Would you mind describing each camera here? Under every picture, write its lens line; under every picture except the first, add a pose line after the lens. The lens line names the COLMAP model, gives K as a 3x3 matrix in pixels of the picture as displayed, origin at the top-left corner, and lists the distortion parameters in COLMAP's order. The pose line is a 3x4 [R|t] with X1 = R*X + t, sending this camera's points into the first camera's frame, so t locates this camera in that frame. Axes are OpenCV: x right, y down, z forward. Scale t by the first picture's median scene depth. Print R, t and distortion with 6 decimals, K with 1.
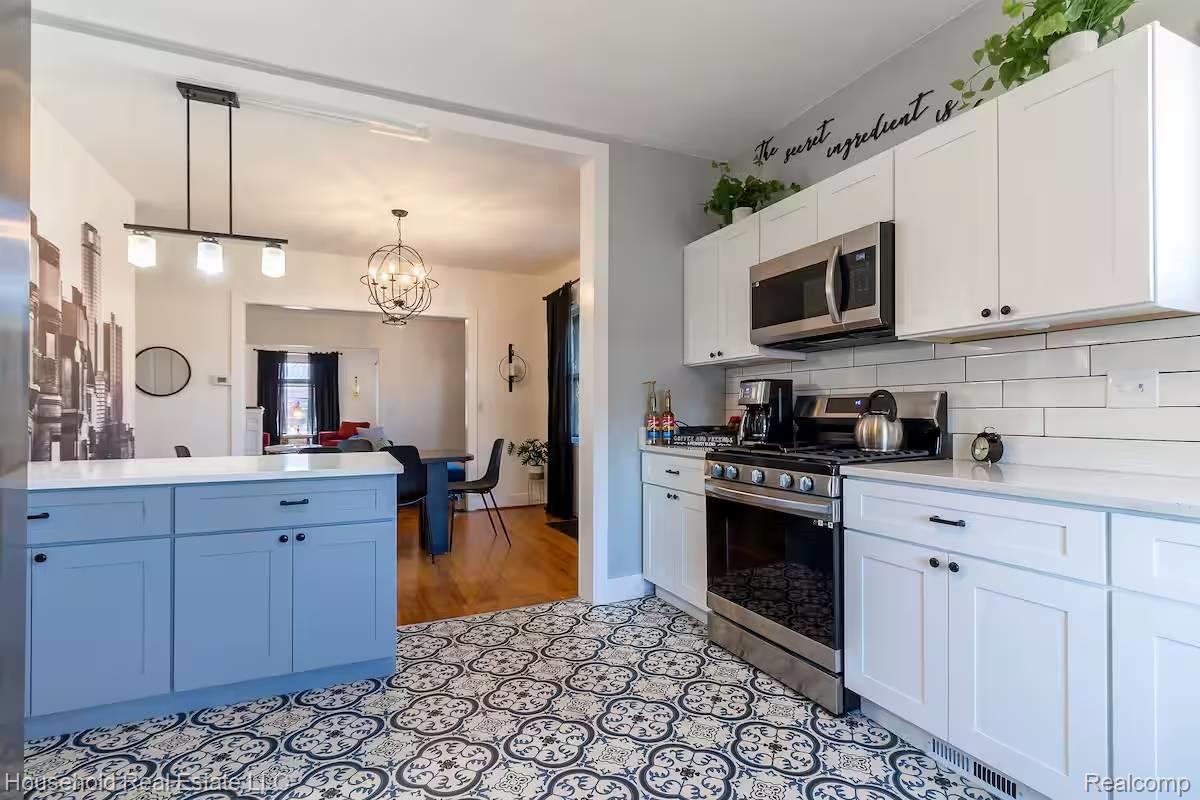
lens RADIAL K [[541.0, 0, 600.0], [0, 541.0, 400.0], [0, 0, 1]] dist [0.000799, 0.000091]
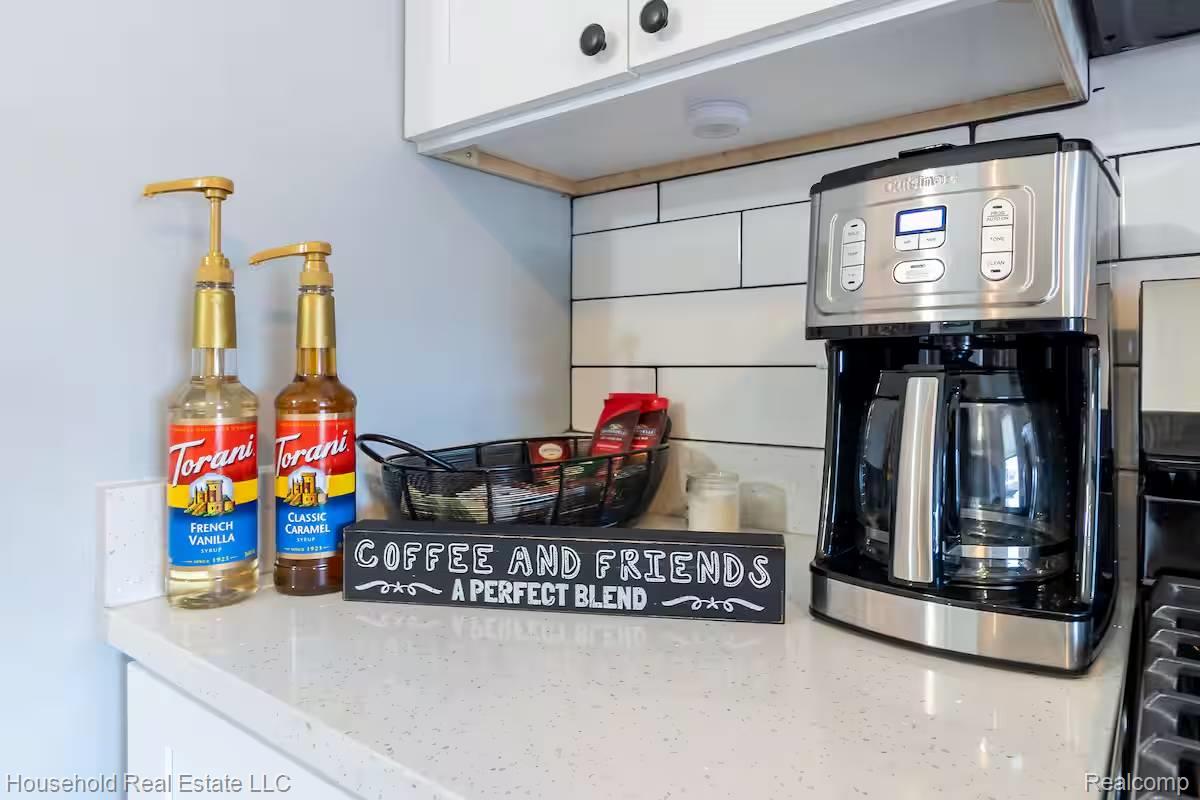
lens RADIAL K [[735.3, 0, 597.7], [0, 735.3, 374.4], [0, 0, 1]] dist [-0.002905, -0.001375]
pose [[0.886598, -0.006052, 0.462501, 0.099316], [-0.010612, 0.999385, 0.033419, 0.011699], [-0.462419, -0.034537, 0.885989, 0.771683]]
